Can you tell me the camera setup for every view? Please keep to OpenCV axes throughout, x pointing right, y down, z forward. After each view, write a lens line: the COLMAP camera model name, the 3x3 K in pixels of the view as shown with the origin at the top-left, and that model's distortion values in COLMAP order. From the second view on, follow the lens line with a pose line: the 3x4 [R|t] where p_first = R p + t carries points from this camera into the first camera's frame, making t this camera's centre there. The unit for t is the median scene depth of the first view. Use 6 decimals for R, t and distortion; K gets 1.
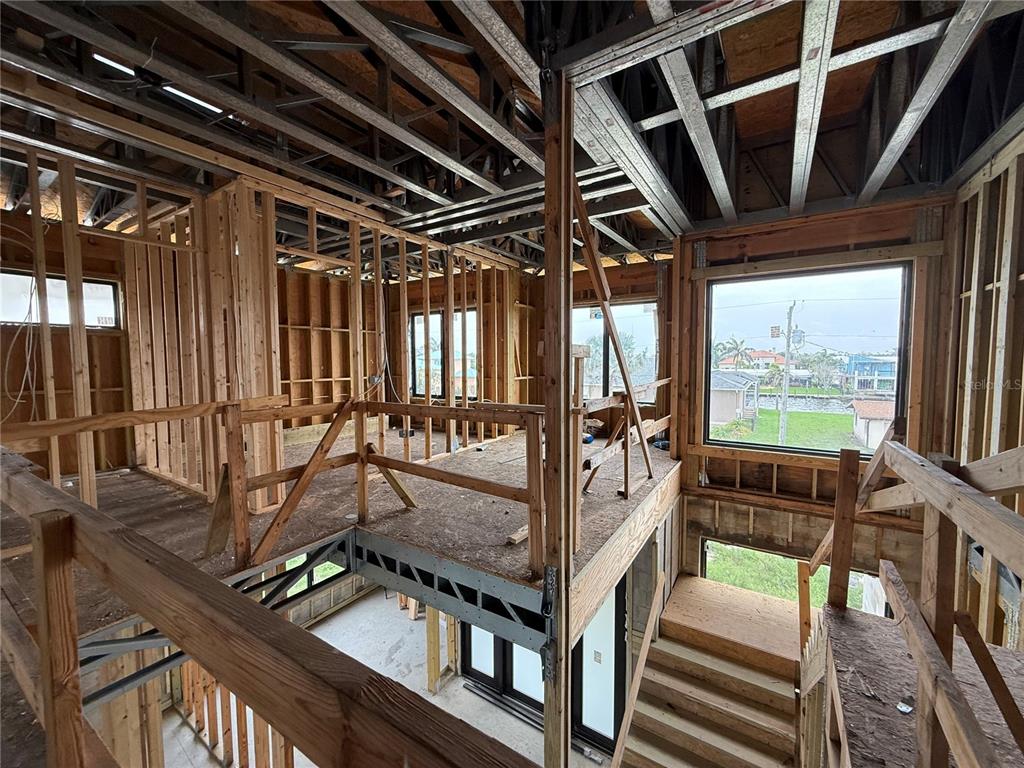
lens RADIAL K [[410.9, 0, 511.0], [0, 410.9, 381.2], [0, 0, 1]] dist [-0.000541, -0.000200]
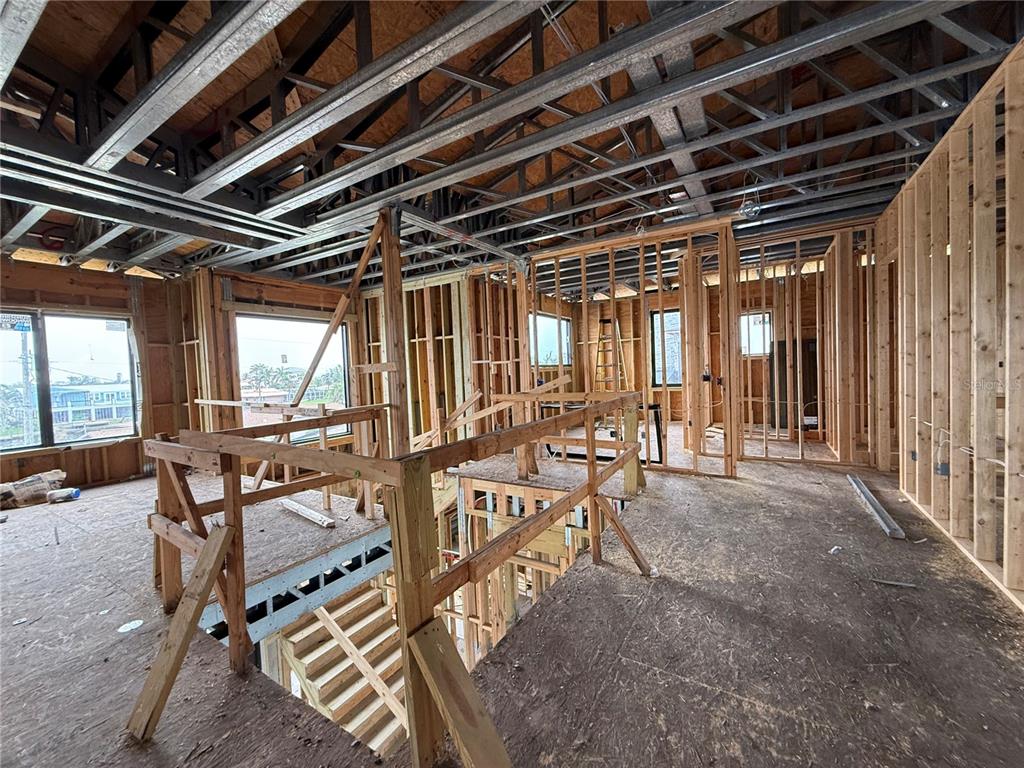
lens RADIAL K [[410.9, 0, 515.3], [0, 410.9, 384.5], [0, 0, 1]] dist [-0.000541, -0.000200]
pose [[-0.029084, -0.029863, 0.999131, -0.520522], [0.091799, 0.995250, 0.032420, -0.006784], [-0.995353, 0.092662, -0.026204, 0.192240]]
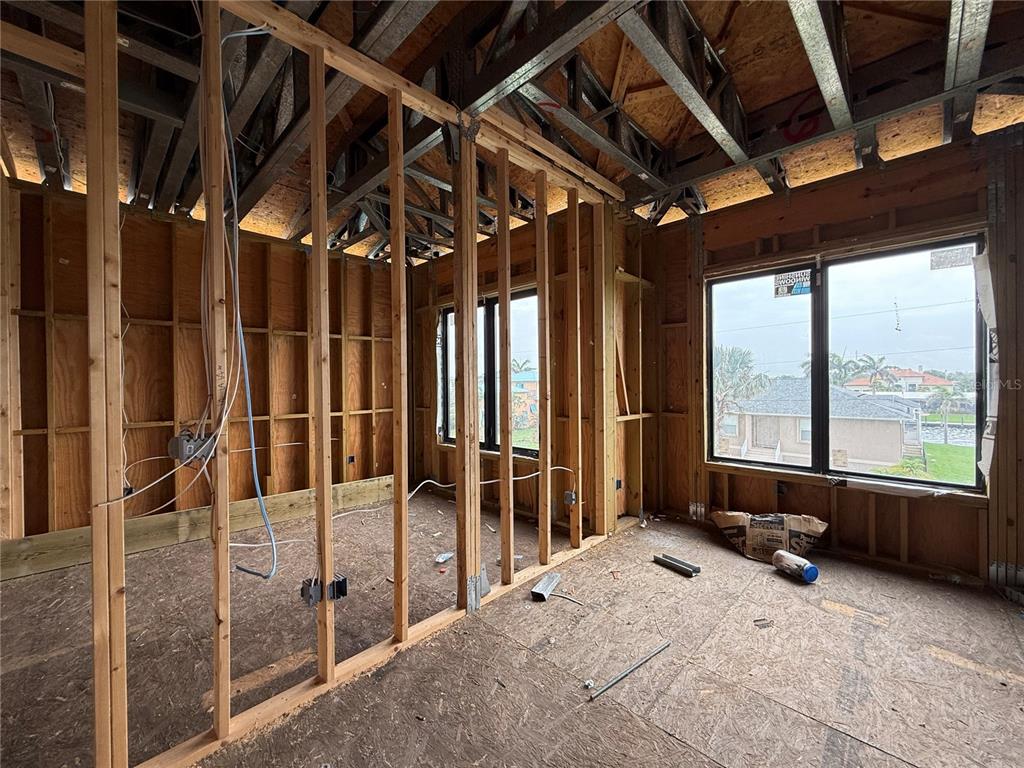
lens RADIAL K [[410.9, 0, 508.4], [0, 410.9, 384.4], [0, 0, 1]] dist [-0.000541, -0.000200]
pose [[0.978139, -0.003412, -0.207923, -0.015682], [-0.006166, 0.998950, -0.045398, -0.025840], [0.207859, 0.045688, 0.977091, 0.480317]]
